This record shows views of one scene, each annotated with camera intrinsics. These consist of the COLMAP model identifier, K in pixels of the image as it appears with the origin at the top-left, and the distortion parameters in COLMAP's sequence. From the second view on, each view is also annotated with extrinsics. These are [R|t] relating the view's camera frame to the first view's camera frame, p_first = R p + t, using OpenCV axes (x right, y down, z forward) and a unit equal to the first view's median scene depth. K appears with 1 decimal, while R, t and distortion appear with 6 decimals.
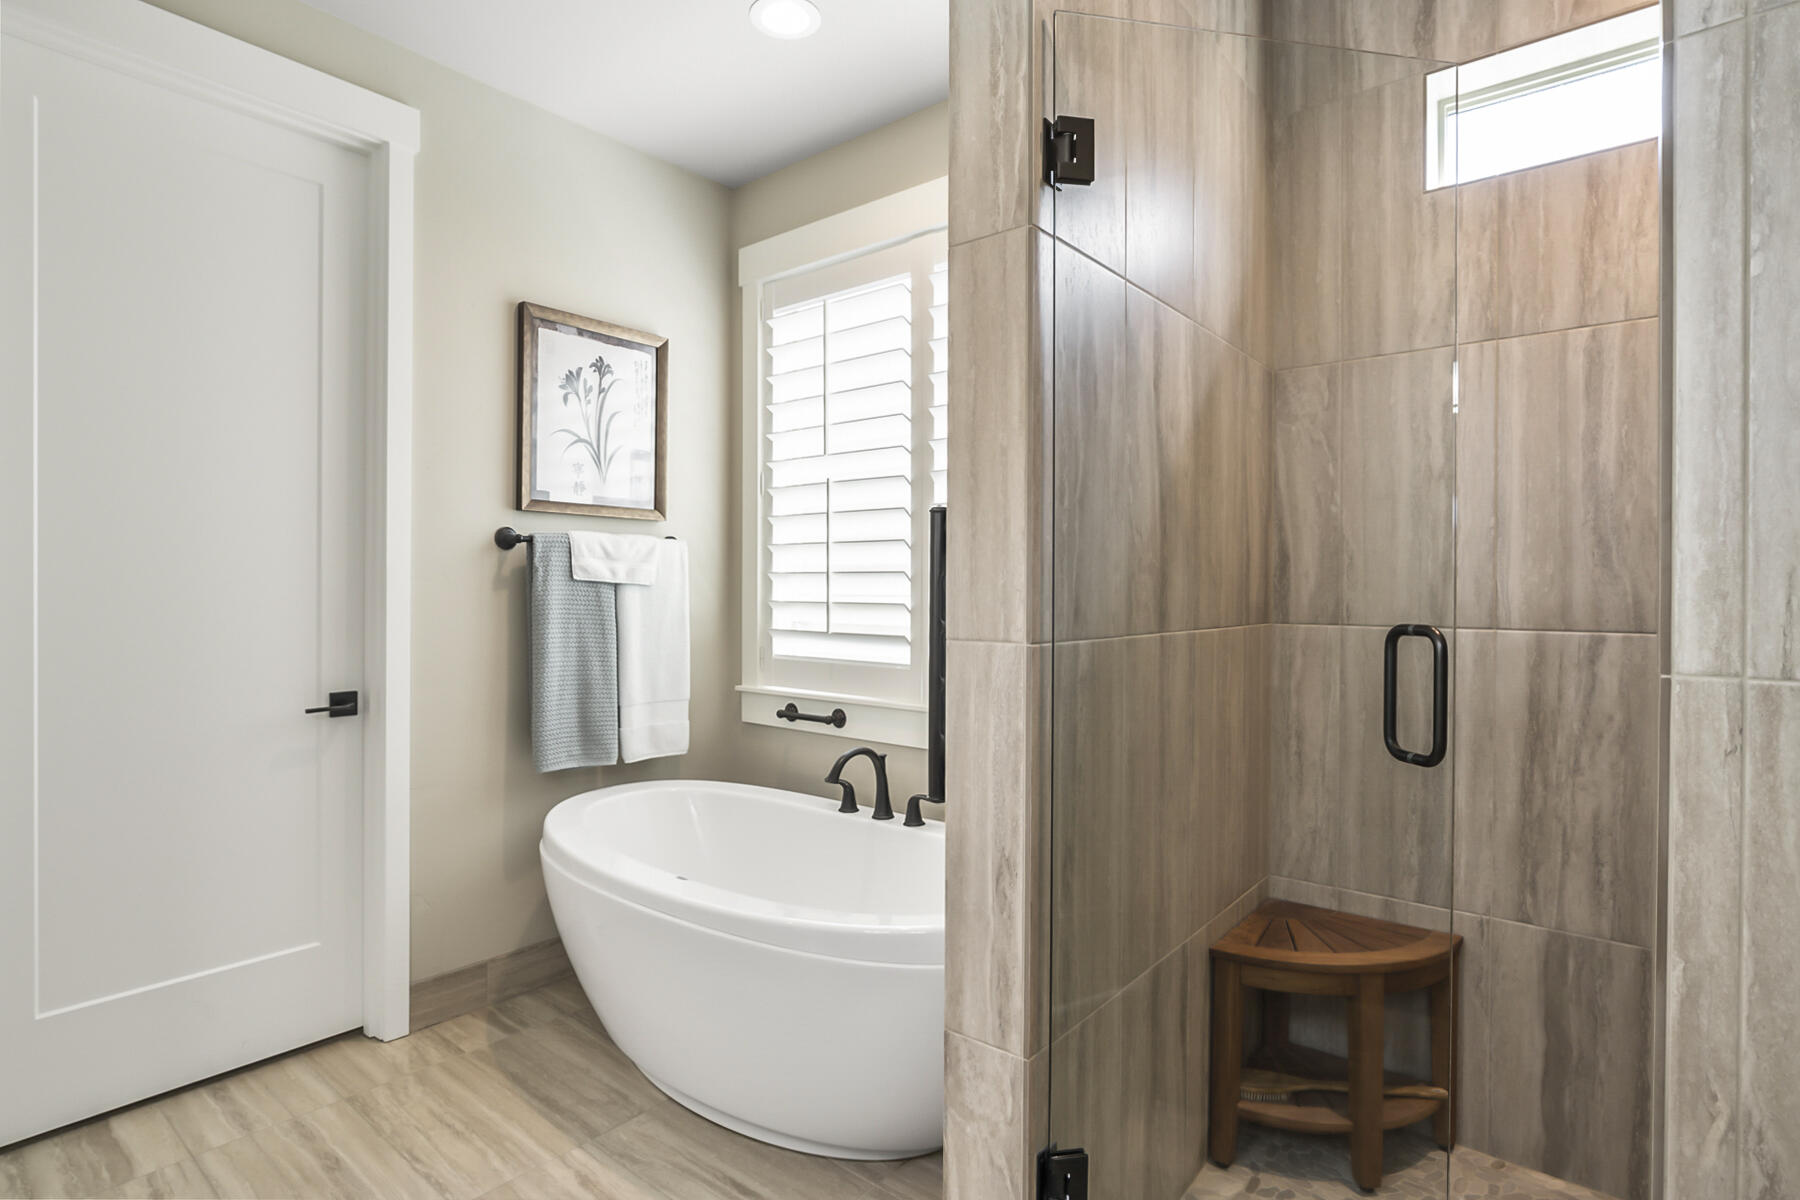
lens RADIAL K [[906.7, 0, 899.8], [0, 906.7, 595.3], [0, 0, 1]] dist [-0.020818, 0.008553]
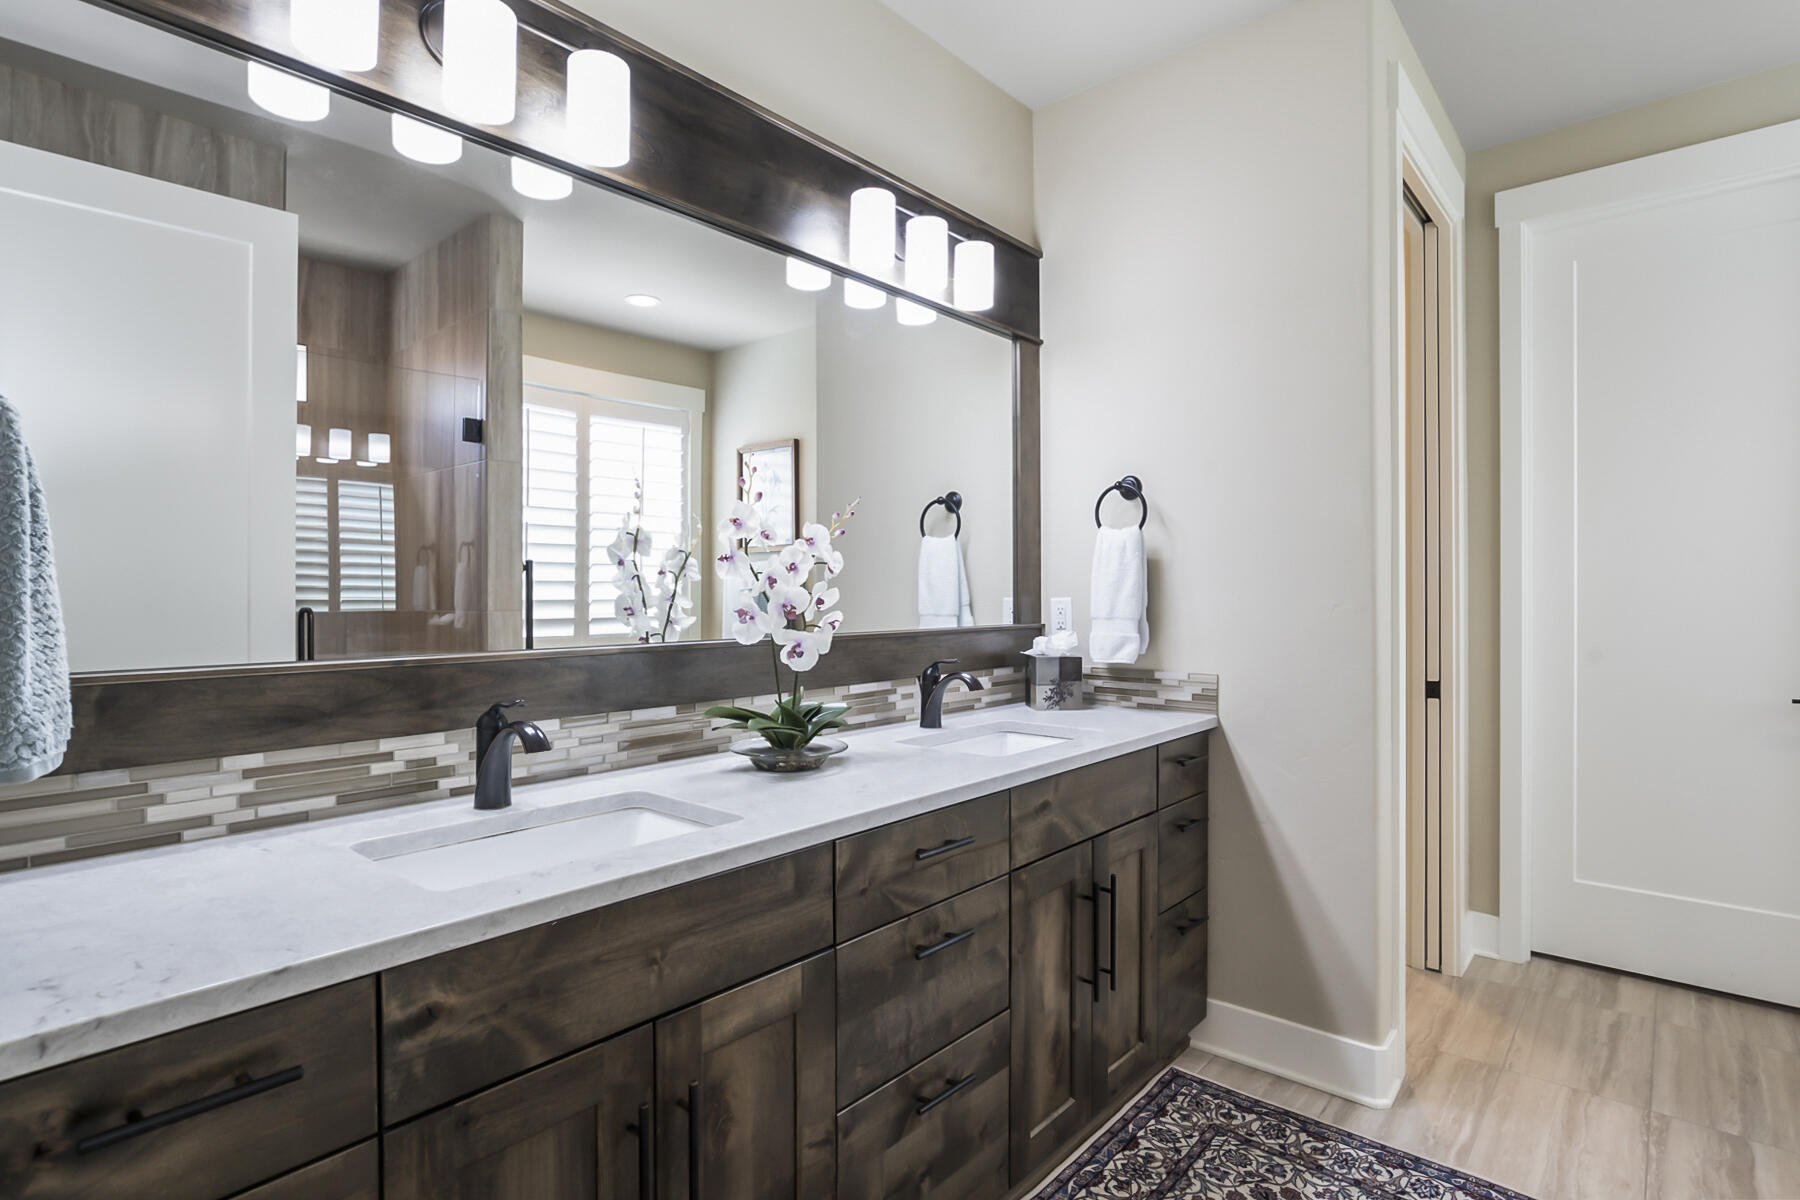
lens RADIAL K [[906.7, 0, 900.8], [0, 906.7, 593.9], [0, 0, 1]] dist [-0.020818, 0.008553]
pose [[-0.011934, 0.001094, -0.999928, 0.524403], [-0.012948, 0.999915, 0.001249, 0.011630], [0.999845, 0.012962, -0.011919, -0.099438]]
